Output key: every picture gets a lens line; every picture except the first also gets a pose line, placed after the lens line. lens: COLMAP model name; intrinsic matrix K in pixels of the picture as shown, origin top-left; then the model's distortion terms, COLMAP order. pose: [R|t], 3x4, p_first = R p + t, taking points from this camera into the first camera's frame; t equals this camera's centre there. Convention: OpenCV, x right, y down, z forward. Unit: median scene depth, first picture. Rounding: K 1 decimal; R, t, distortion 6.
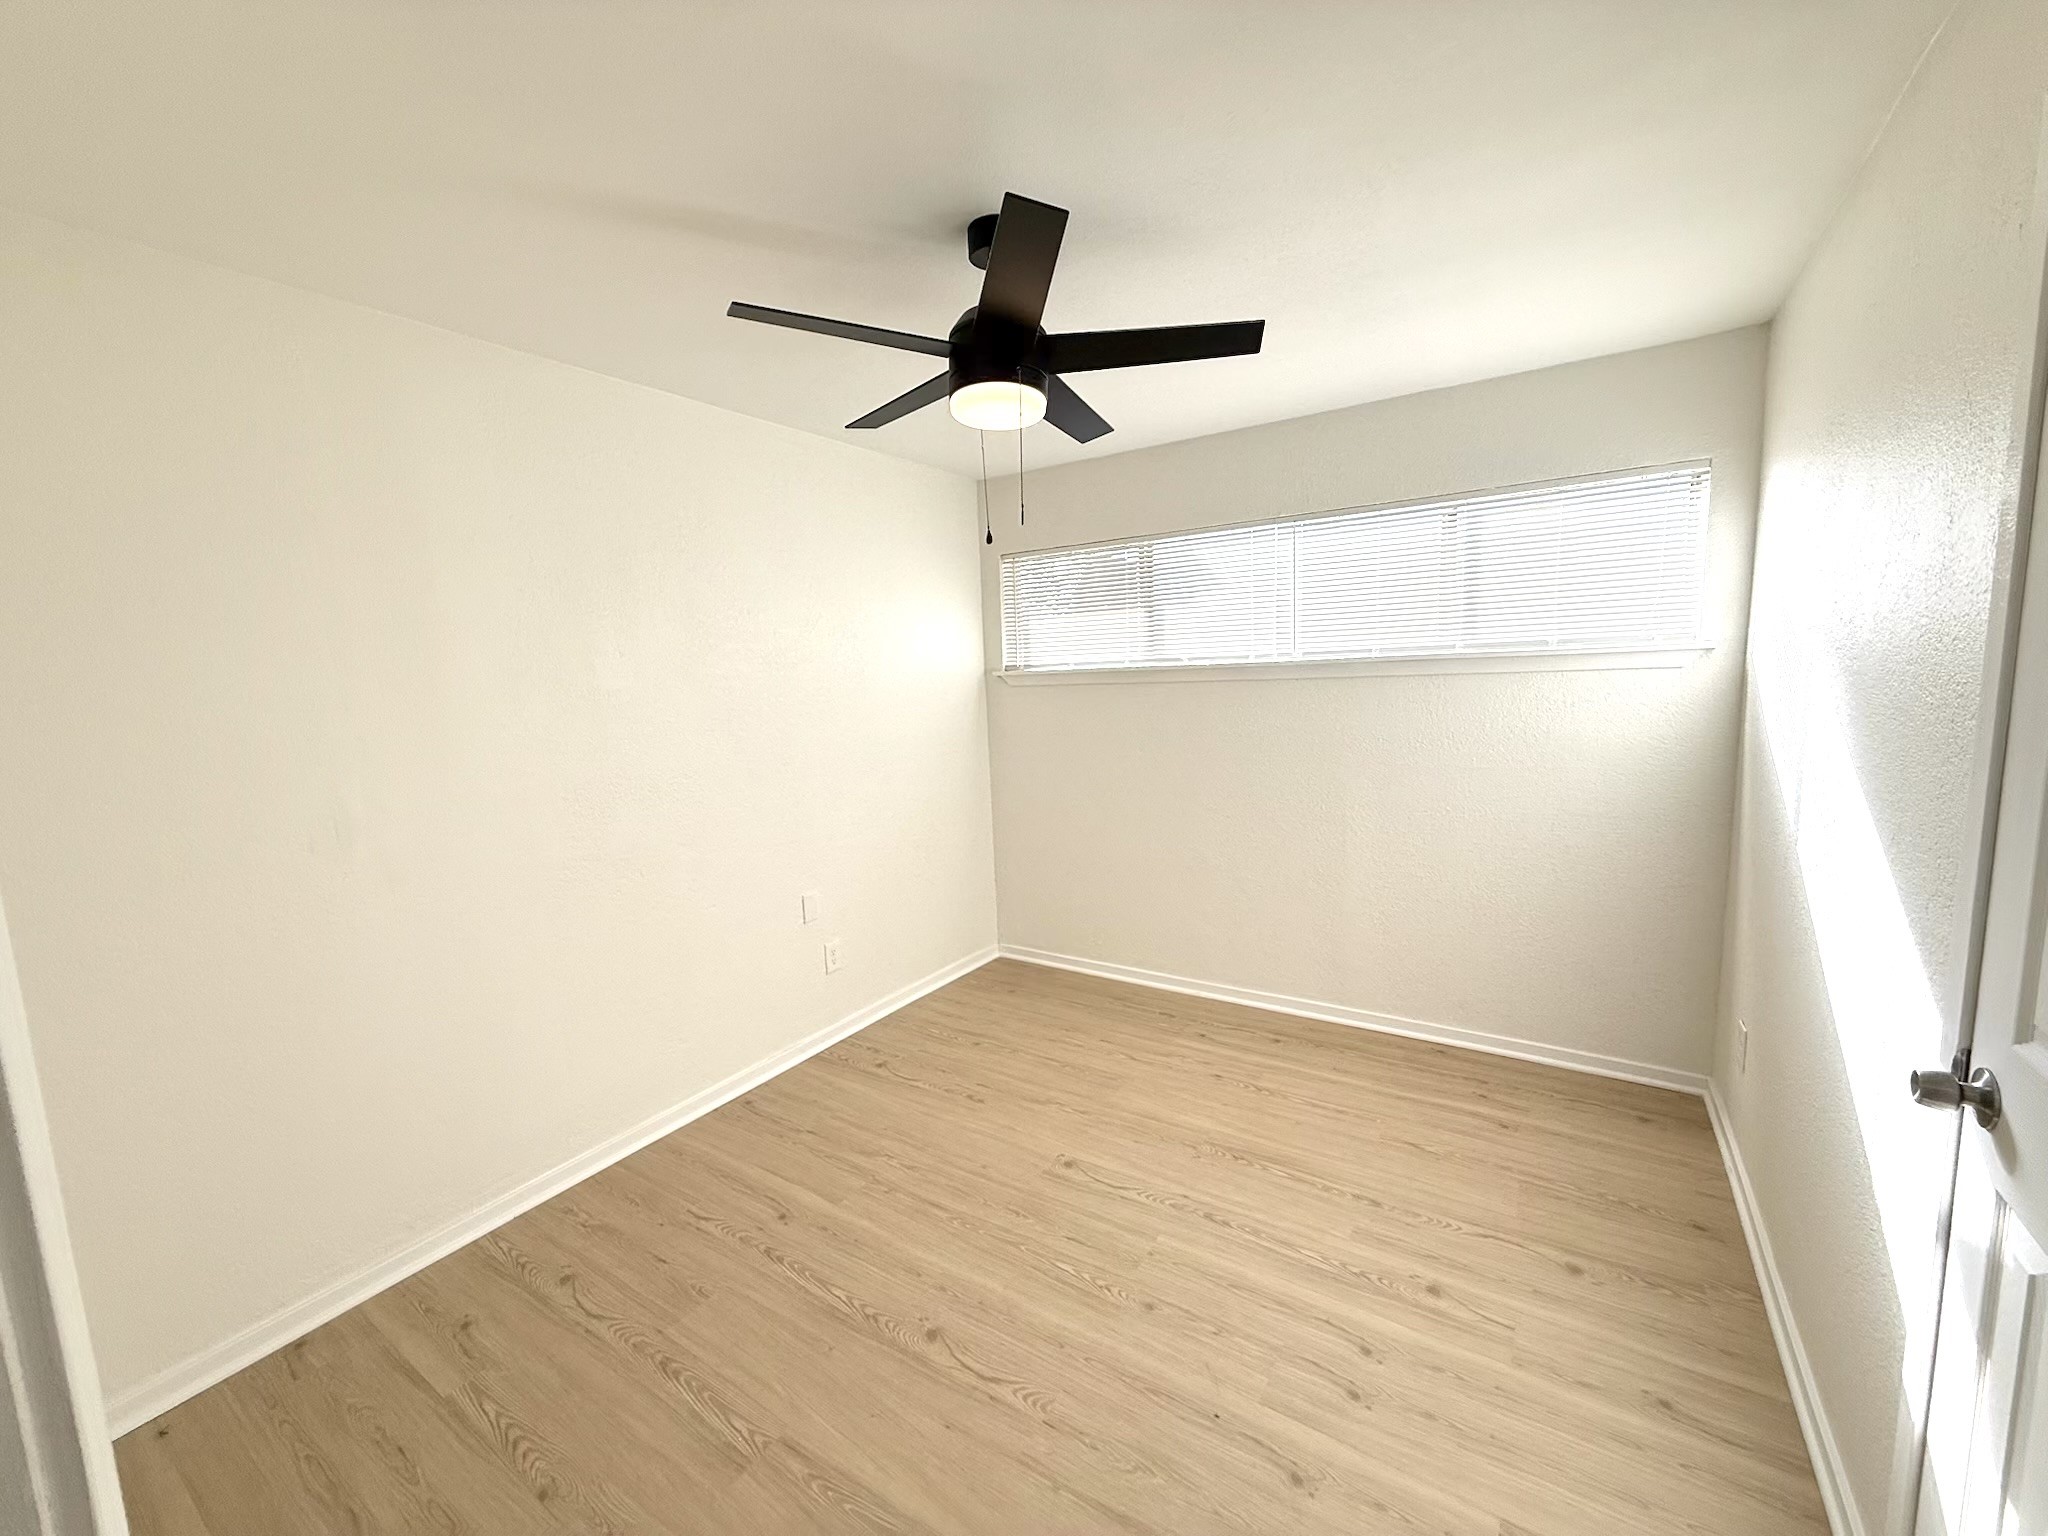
lens RADIAL K [[814.9, 0, 1020.9], [0, 814.9, 768.0], [0, 0, 1]] dist [-0.000441, 0.000109]
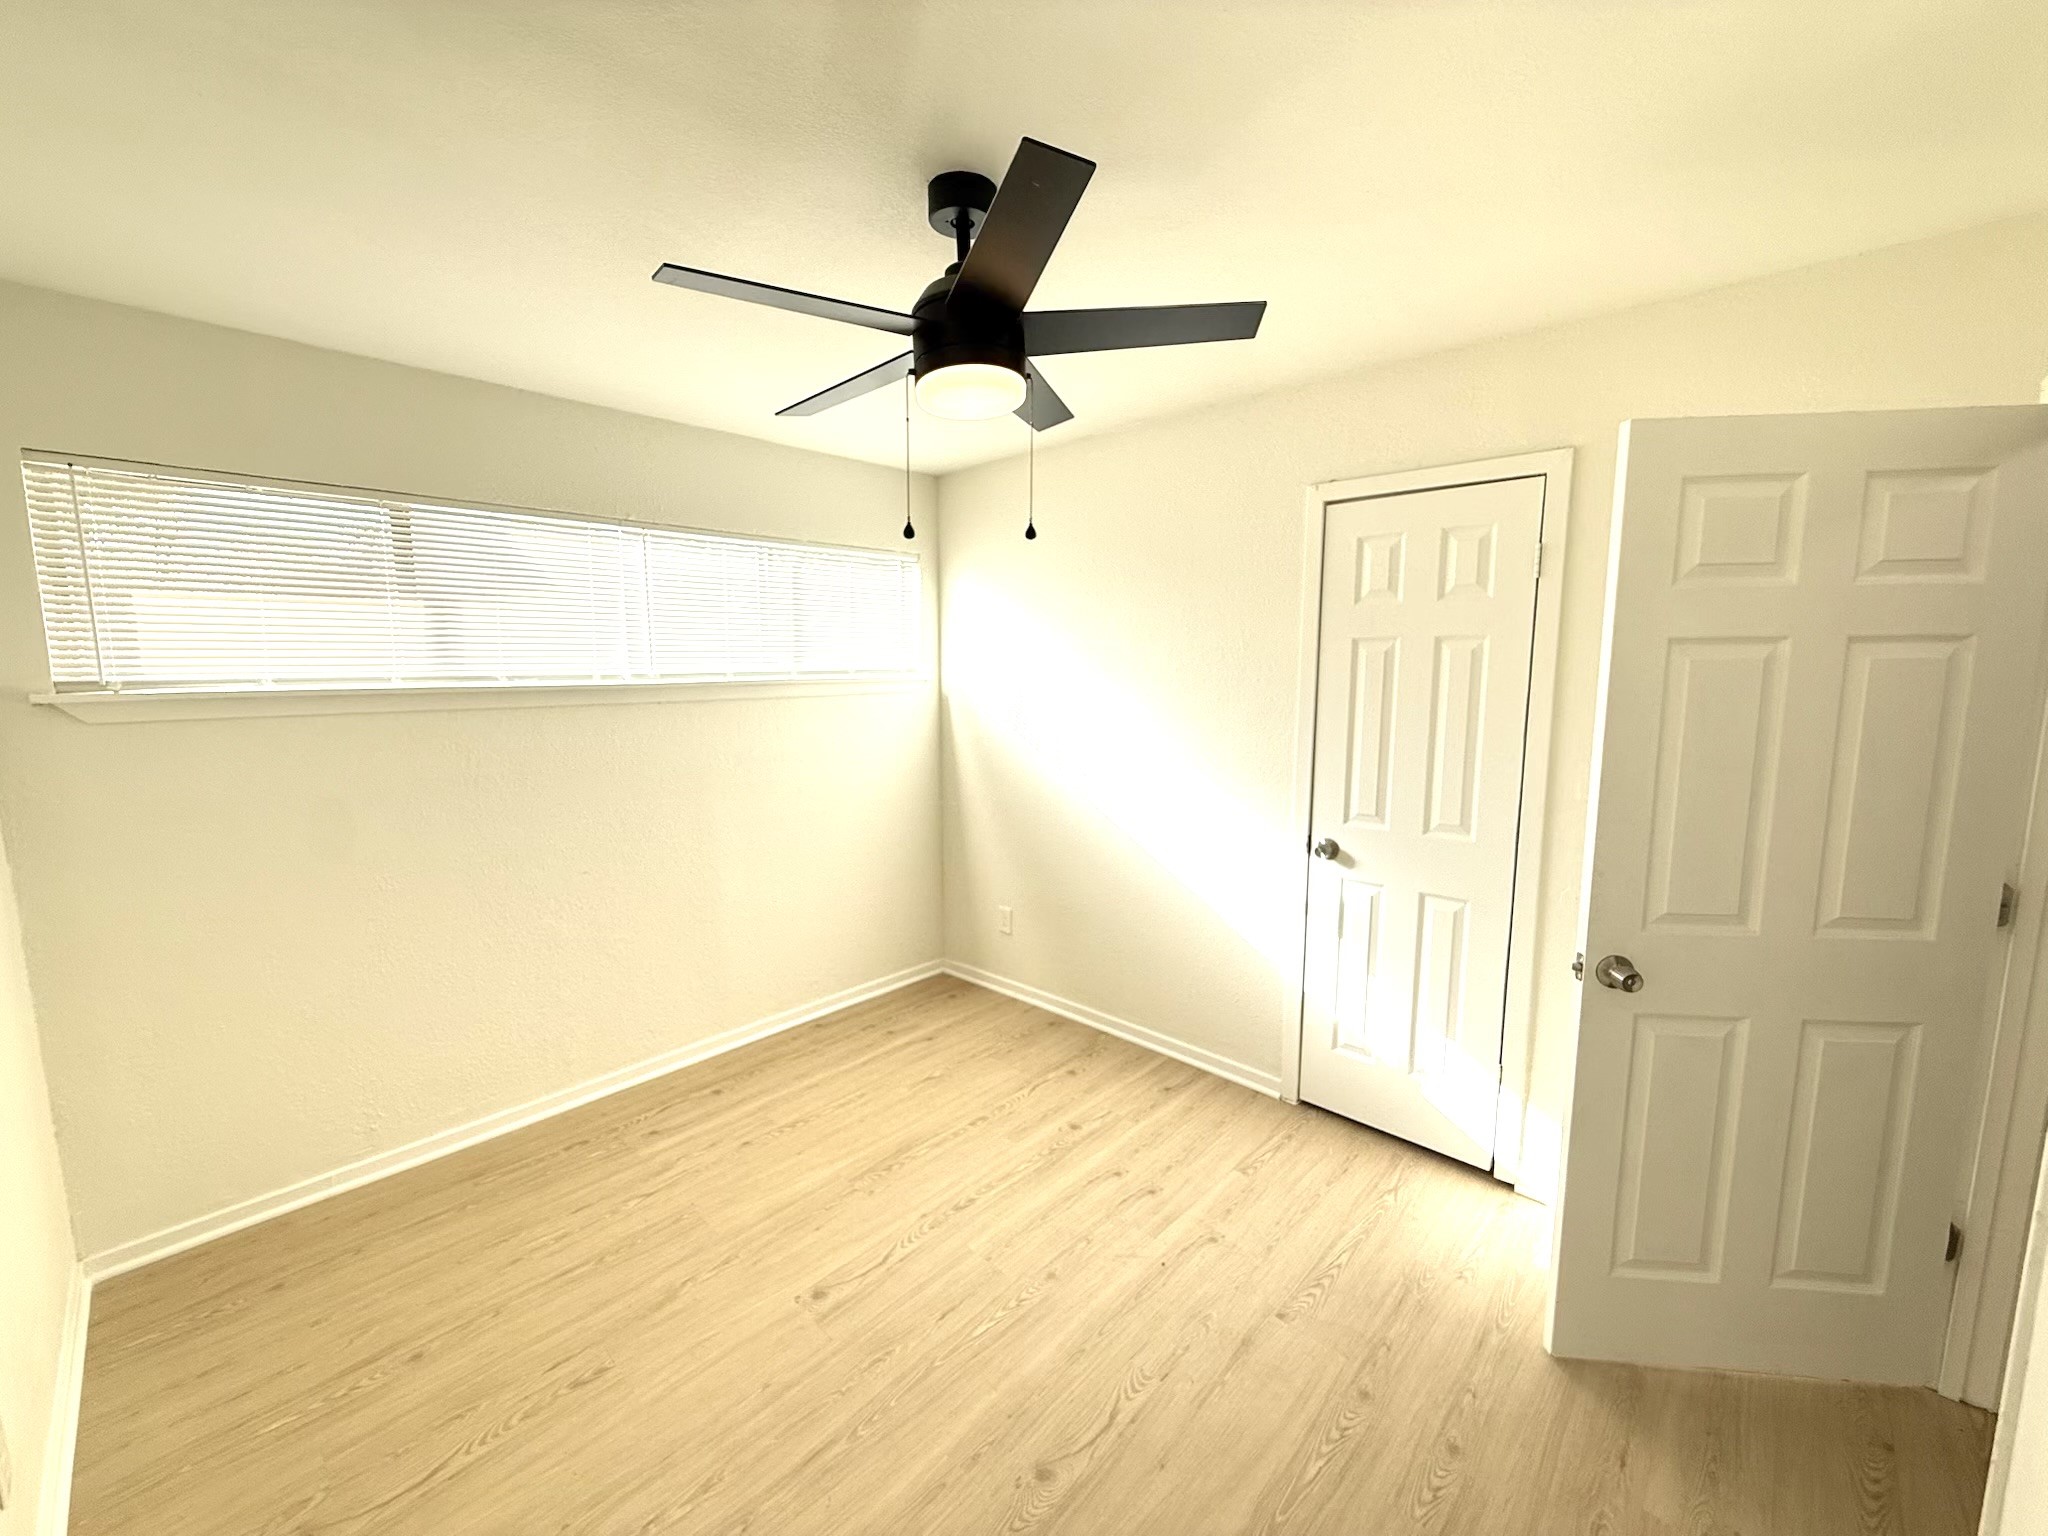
lens RADIAL K [[814.9, 0, 1022.1], [0, 814.9, 770.3], [0, 0, 1]] dist [-0.000441, 0.000109]
pose [[0.164836, -0.089501, 0.982252, -0.637777], [0.115701, 0.990753, 0.070859, -0.066960], [-0.979511, 0.101968, 0.173667, 0.580461]]
